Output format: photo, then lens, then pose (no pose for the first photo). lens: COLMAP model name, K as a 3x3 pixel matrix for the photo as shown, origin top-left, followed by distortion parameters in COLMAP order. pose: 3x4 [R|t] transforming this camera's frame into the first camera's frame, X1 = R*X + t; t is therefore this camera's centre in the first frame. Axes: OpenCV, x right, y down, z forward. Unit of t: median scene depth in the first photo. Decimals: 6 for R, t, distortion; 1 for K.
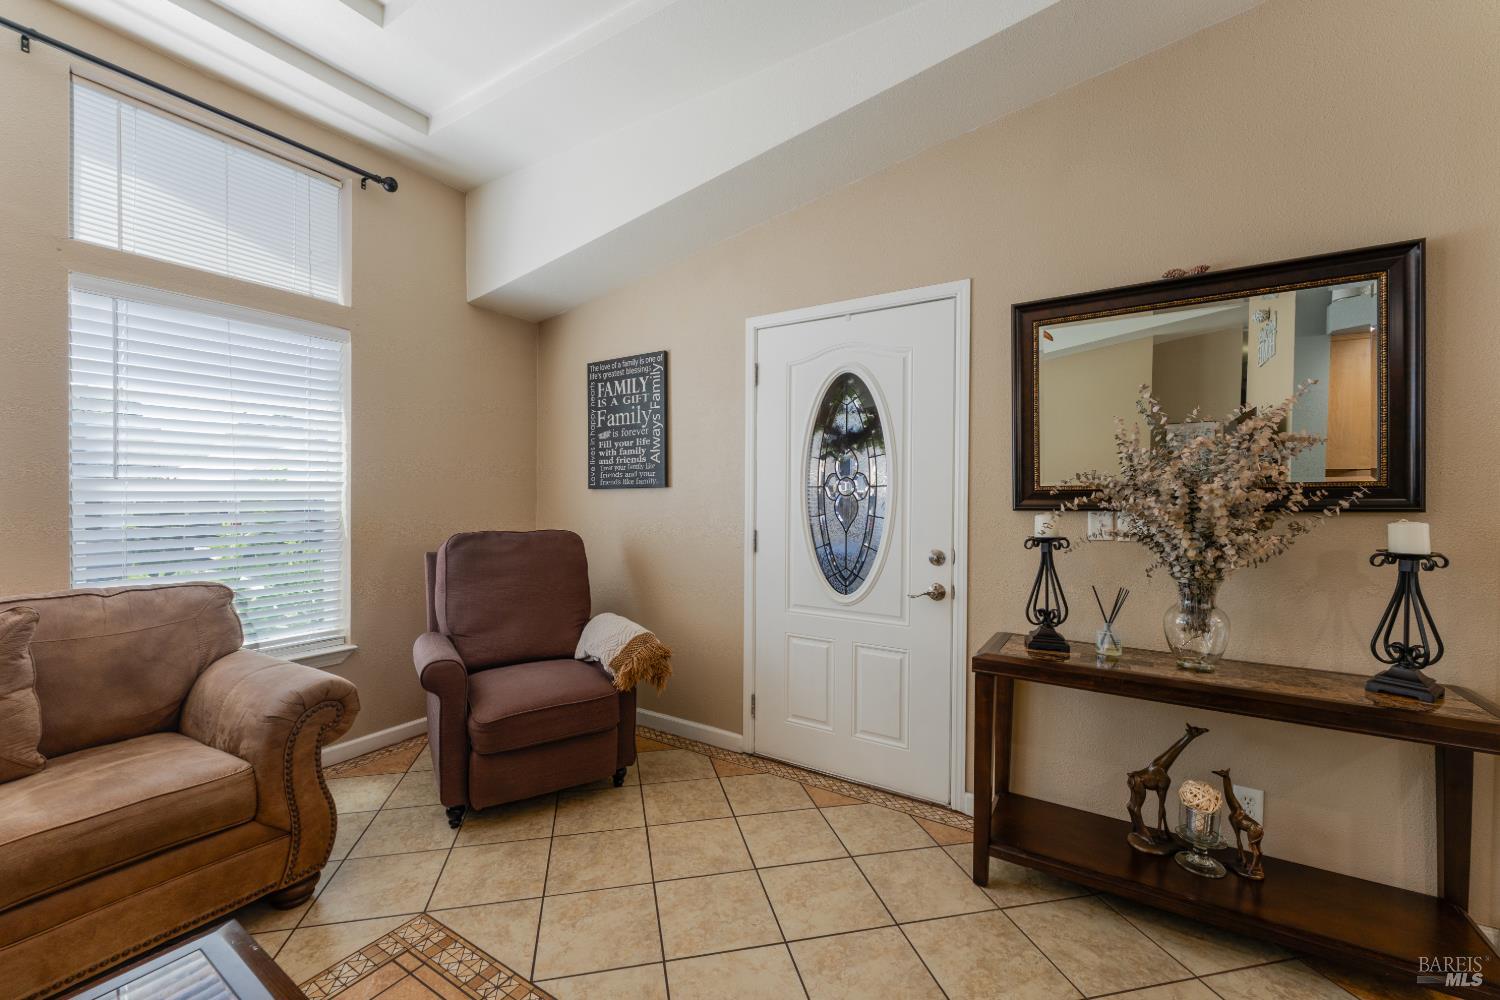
lens RADIAL K [[606.8, 0, 729.0], [0, 606.8, 513.0], [0, 0, 1]] dist [-0.002308, -0.000408]
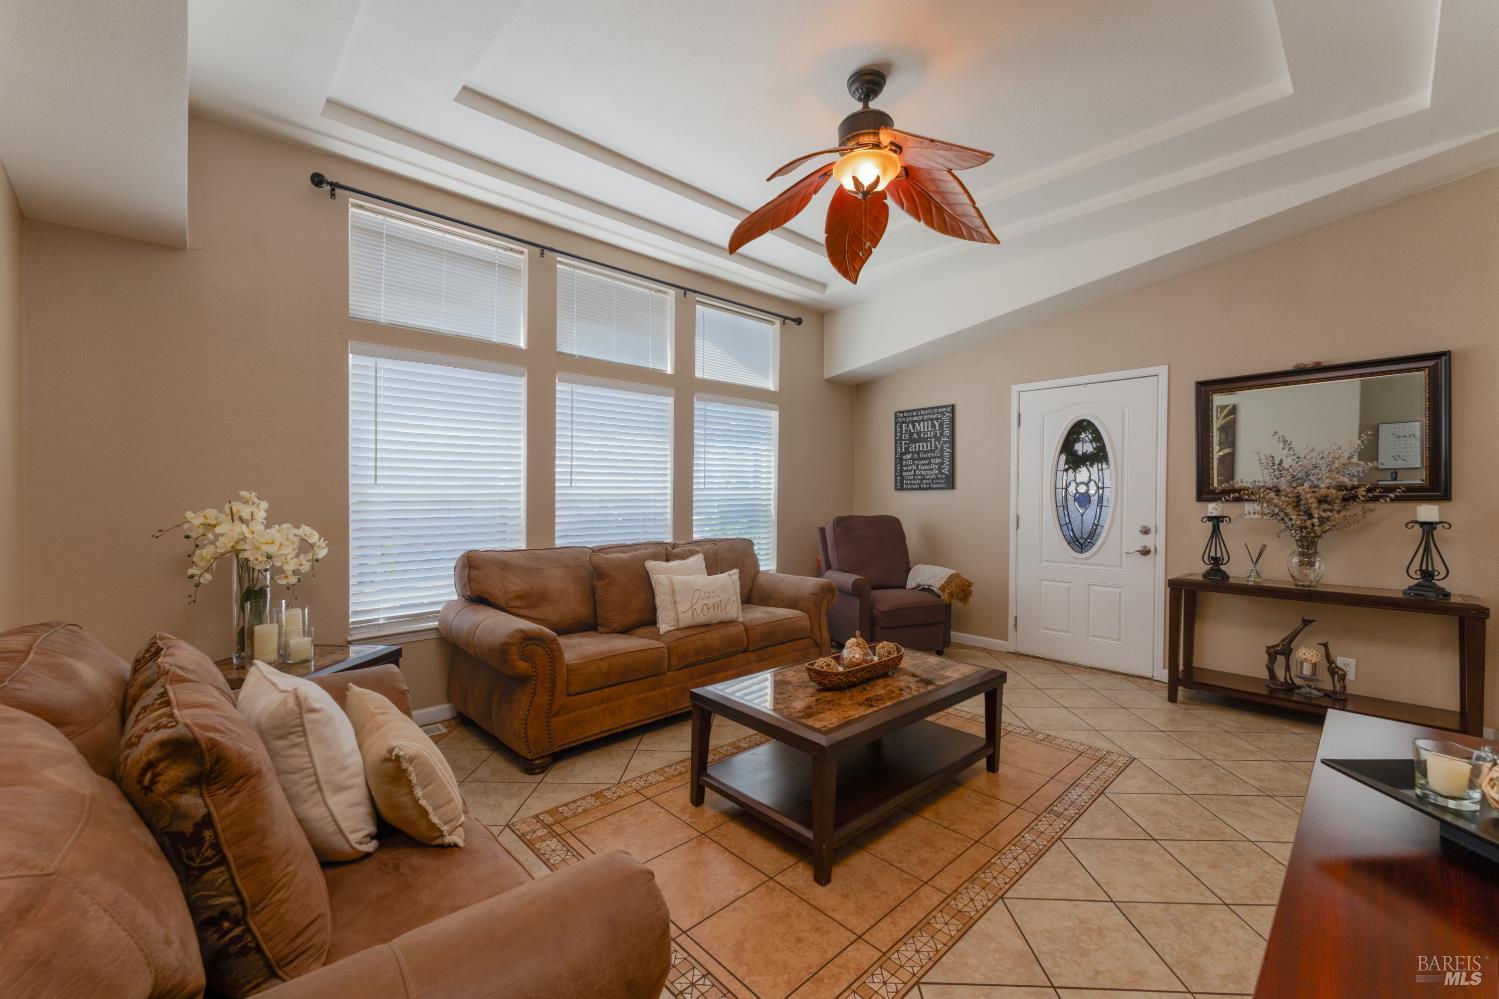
lens RADIAL K [[606.4, 0, 737.3], [0, 606.4, 516.4], [0, 0, 1]] dist [-0.002308, -0.000408]
pose [[0.969845, 0.001606, -0.243716, -0.353645], [0.000200, 0.999973, 0.007386, 0.024007], [0.243721, -0.007212, 0.969819, -0.928695]]
